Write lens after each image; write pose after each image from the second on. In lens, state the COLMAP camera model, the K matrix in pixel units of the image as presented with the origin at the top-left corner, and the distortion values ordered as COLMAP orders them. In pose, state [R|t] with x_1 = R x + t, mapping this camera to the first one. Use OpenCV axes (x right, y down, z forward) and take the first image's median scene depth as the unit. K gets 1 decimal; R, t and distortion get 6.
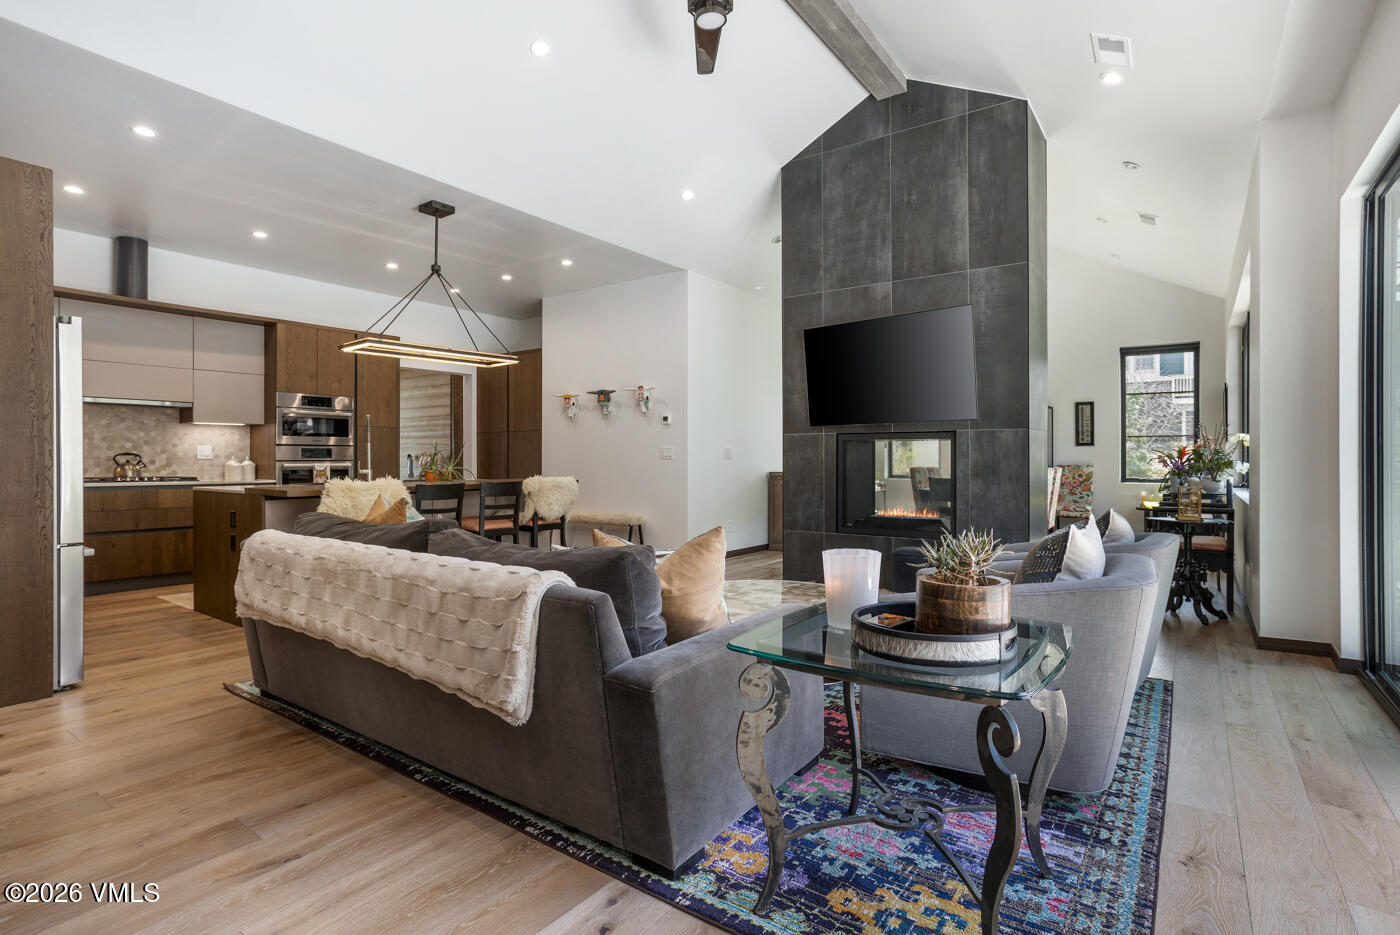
lens RADIAL K [[703.2, 0, 697.5], [0, 703.2, 460.1], [0, 0, 1]] dist [-0.063696, 0.045293]
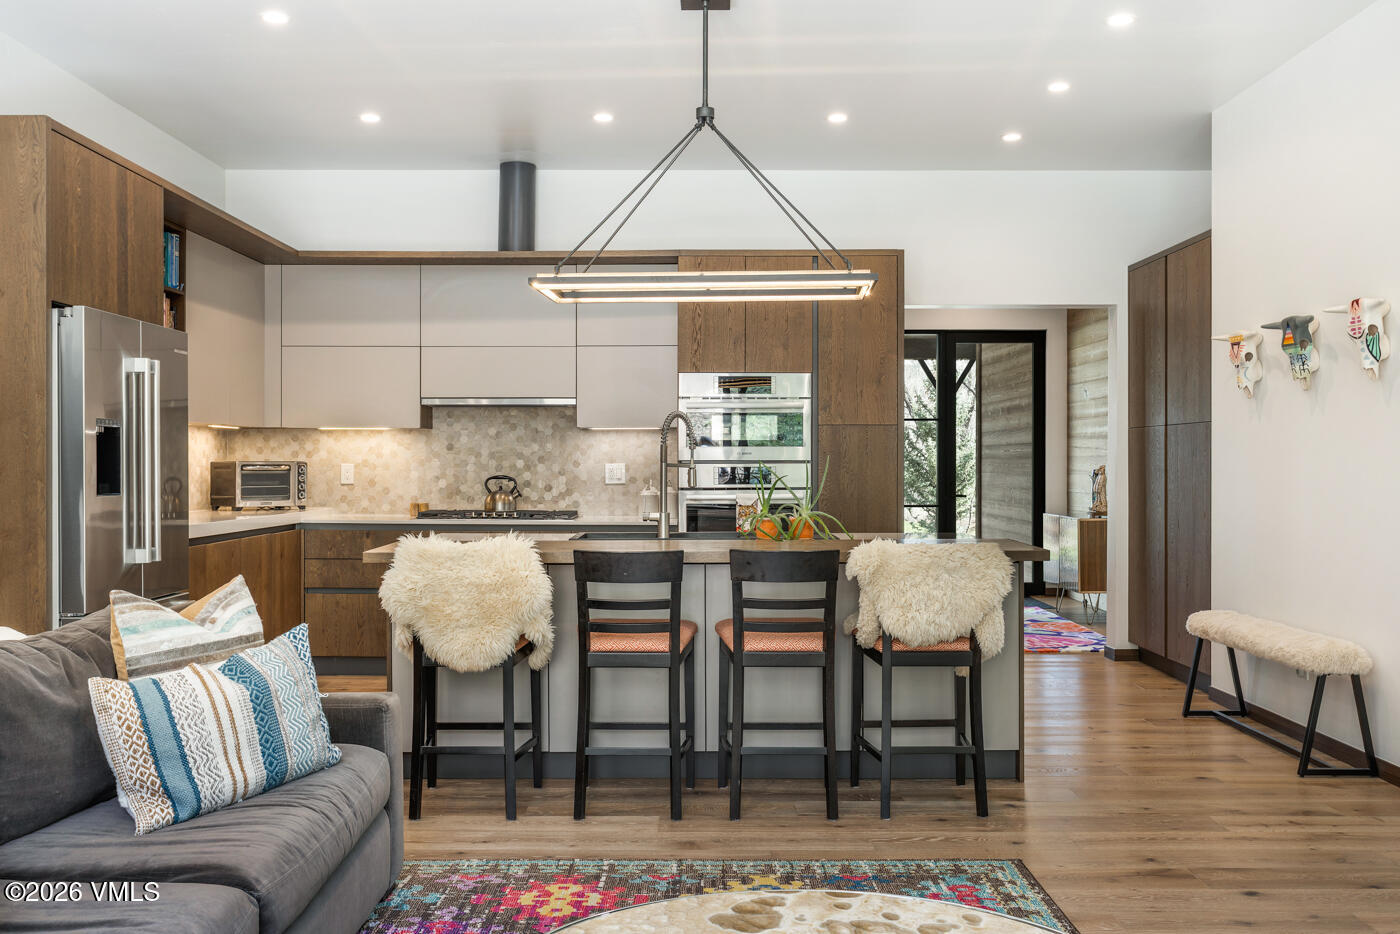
lens RADIAL K [[1265.2, 0, 700.0], [0, 1265.2, 467.0], [0, 0, 1]] dist [-0.015502, 0.004973]
pose [[0.588526, 0.002769, -0.808473, 0.326701], [-0.001710, 0.999996, 0.002180, -0.023191], [0.808476, 0.000100, 0.588529, 0.430633]]
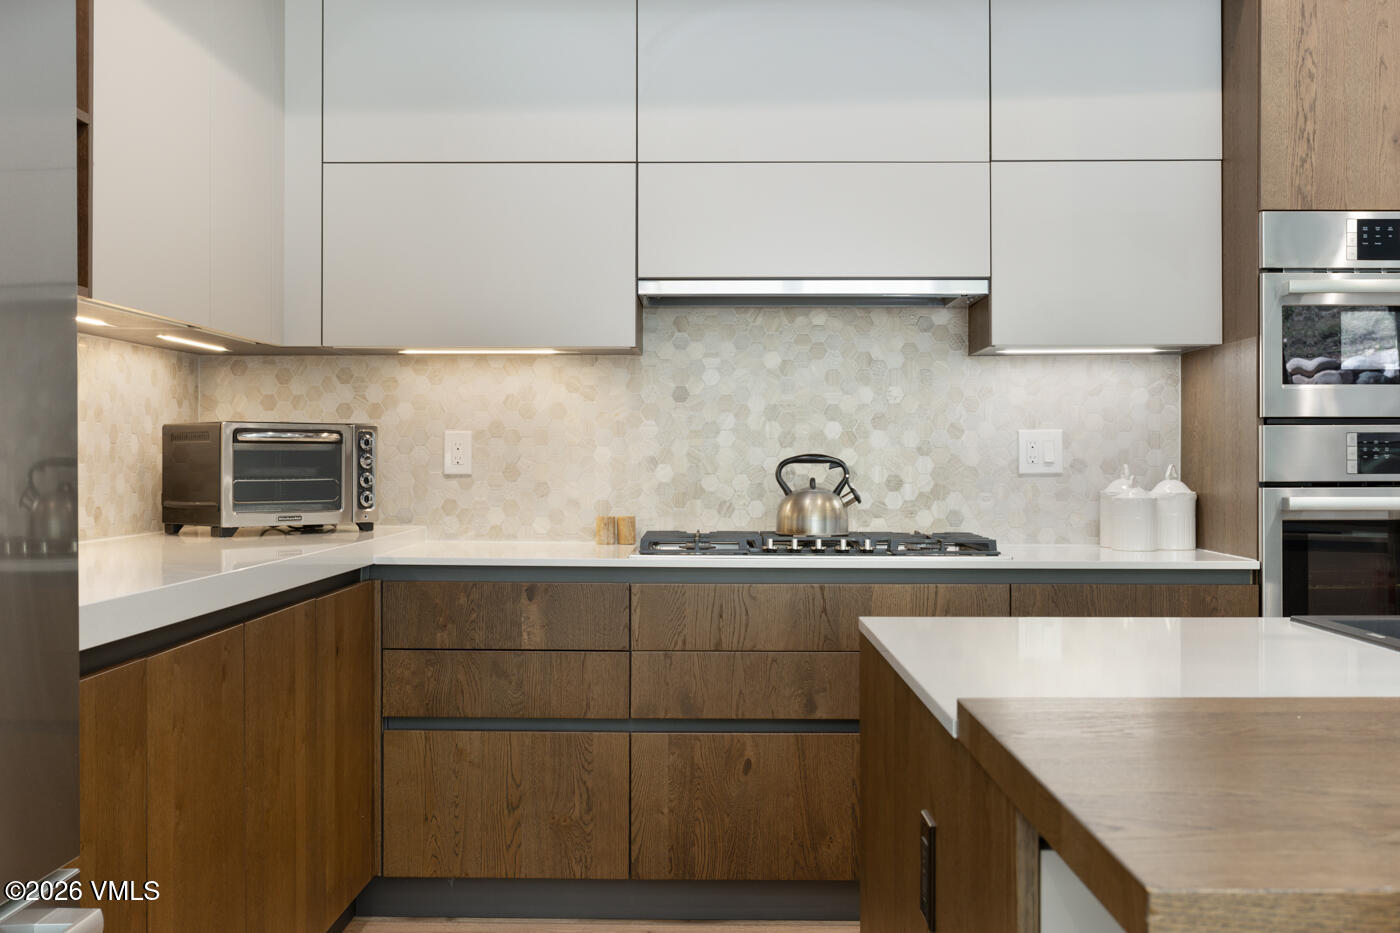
lens RADIAL K [[1445.2, 0, 700.0], [0, 1445.2, 466.5], [0, 0, 1]] dist [-0.024069, -0.019635]
pose [[0.576074, 0.004799, -0.817384, -0.343636], [-0.000942, 0.999986, 0.005207, -0.009136], [0.817397, -0.002229, 0.576070, 0.610327]]
